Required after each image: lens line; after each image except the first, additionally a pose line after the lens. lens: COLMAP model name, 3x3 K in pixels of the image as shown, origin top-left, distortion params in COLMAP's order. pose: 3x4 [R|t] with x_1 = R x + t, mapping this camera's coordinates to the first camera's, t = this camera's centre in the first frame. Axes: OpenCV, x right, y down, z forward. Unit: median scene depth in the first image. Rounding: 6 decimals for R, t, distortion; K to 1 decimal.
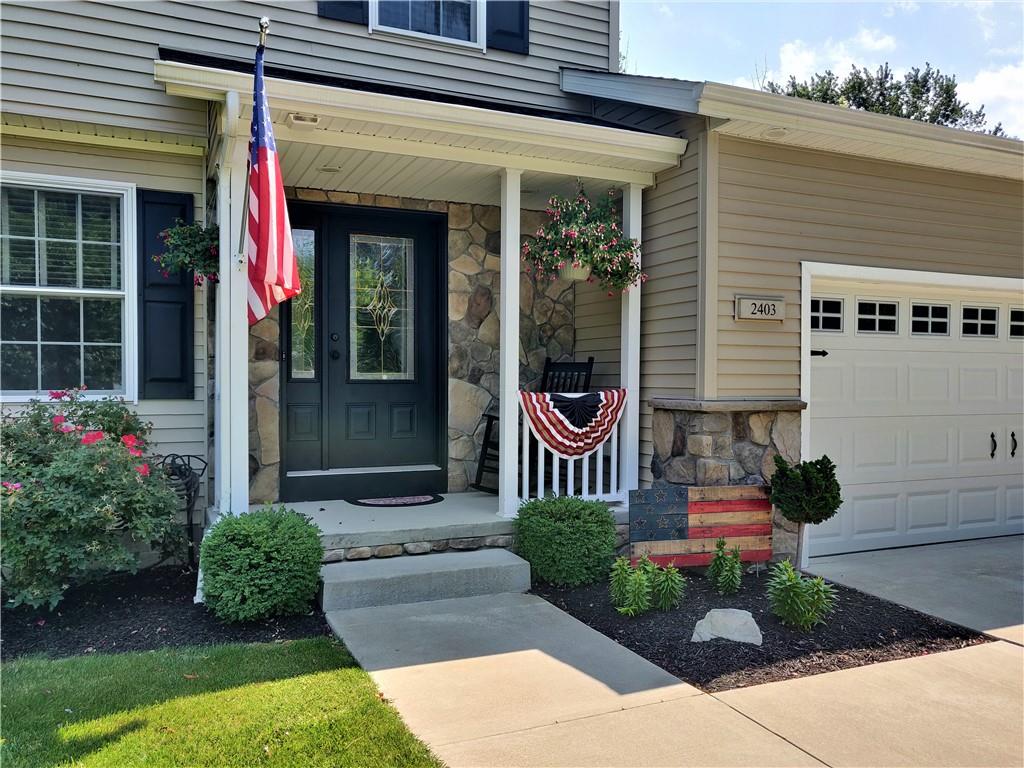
lens RADIAL K [[793.8, 0, 510.2], [0, 793.8, 393.1], [0, 0, 1]] dist [-0.030128, 0.050386]
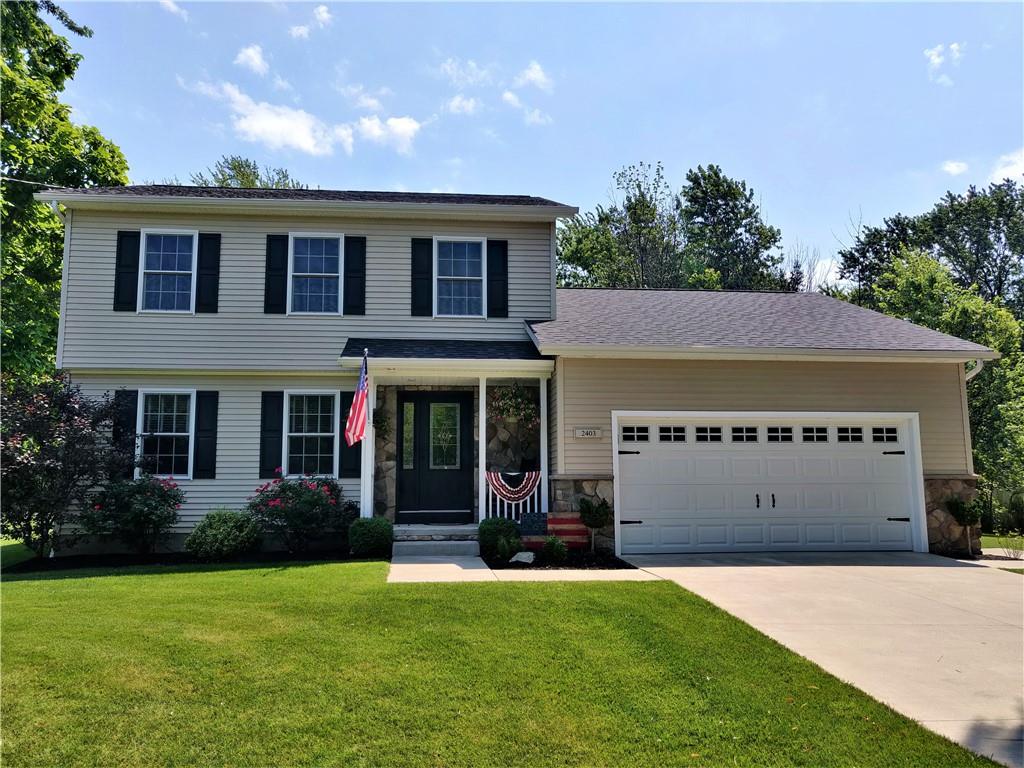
lens RADIAL K [[793.8, 0, 513.1], [0, 793.8, 381.6], [0, 0, 1]] dist [-0.030128, 0.050386]
pose [[0.951871, -0.047774, -0.302752, 0.769273], [0.001716, 0.988593, -0.150603, 0.081784], [0.306493, 0.142835, 0.941095, -1.135143]]
